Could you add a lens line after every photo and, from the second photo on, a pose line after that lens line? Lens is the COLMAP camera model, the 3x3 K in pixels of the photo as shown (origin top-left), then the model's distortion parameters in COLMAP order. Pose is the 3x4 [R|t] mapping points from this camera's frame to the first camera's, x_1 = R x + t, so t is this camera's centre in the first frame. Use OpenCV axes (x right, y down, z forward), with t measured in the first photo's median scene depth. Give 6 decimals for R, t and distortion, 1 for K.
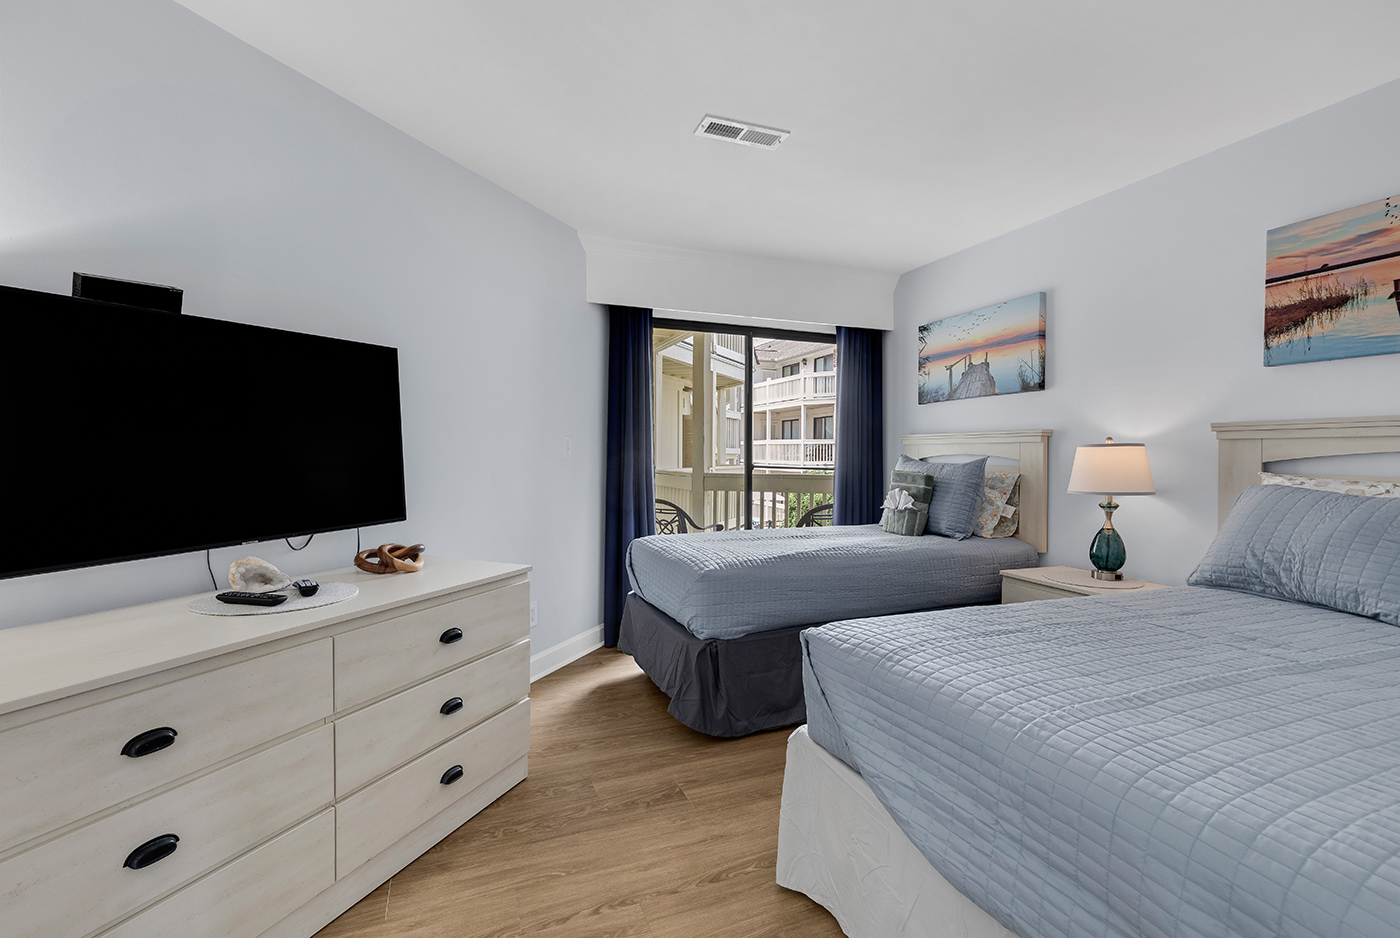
lens RADIAL K [[620.9, 0, 700.0], [0, 620.9, 469.0], [0, 0, 1]] dist [0.001102, -0.000153]
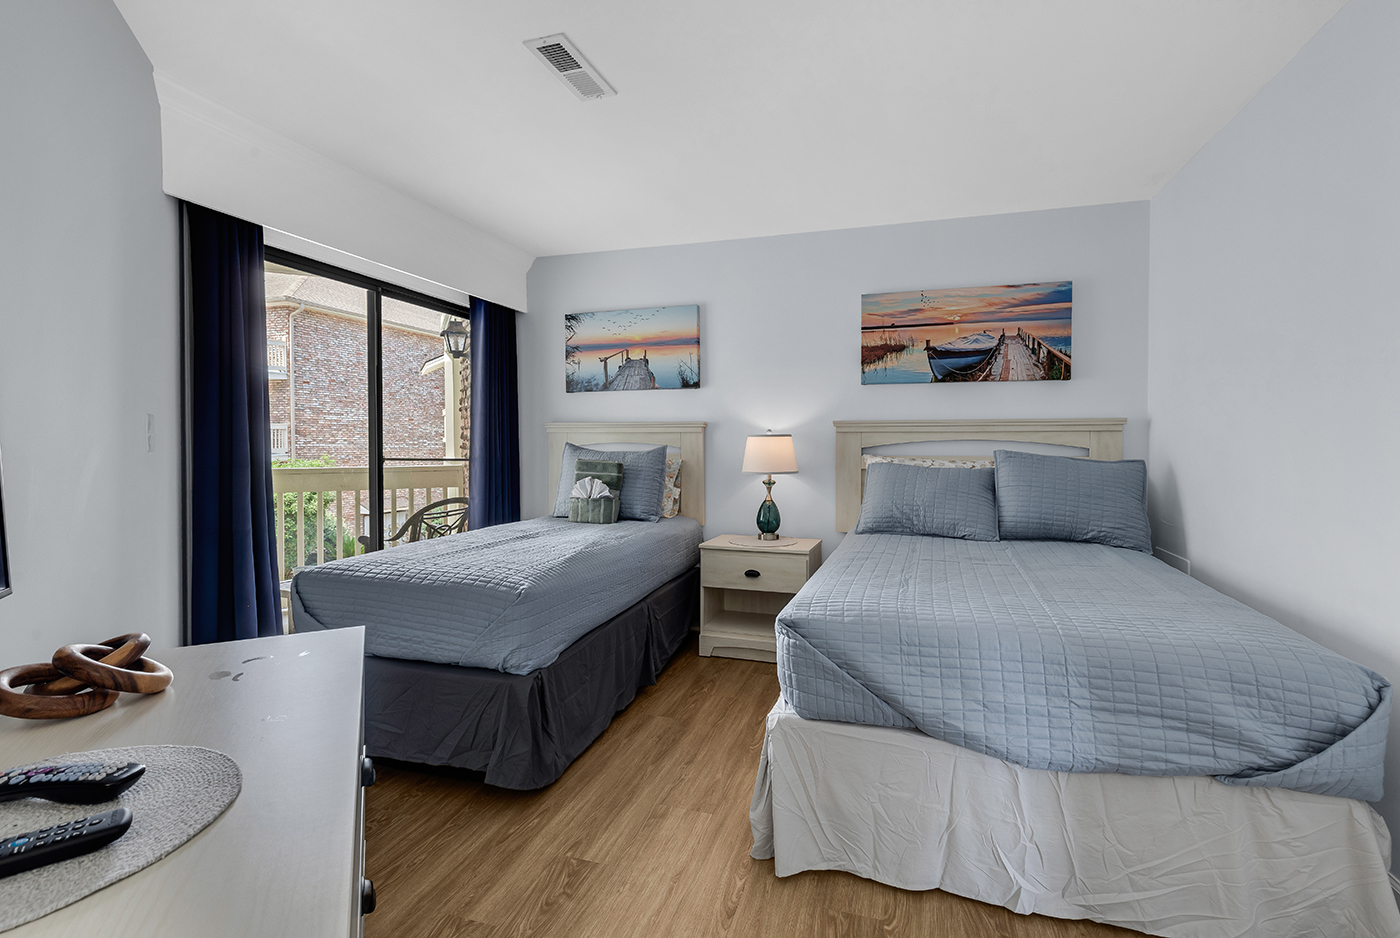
lens RADIAL K [[636.5, 0, 694.5], [0, 636.5, 455.0], [0, 0, 1]] dist [-0.000021, -0.000673]
pose [[0.629898, -0.019556, 0.776432, -0.397394], [0.020091, 0.999759, 0.008881, -0.010838], [-0.776418, 0.010005, 0.630139, 0.246062]]
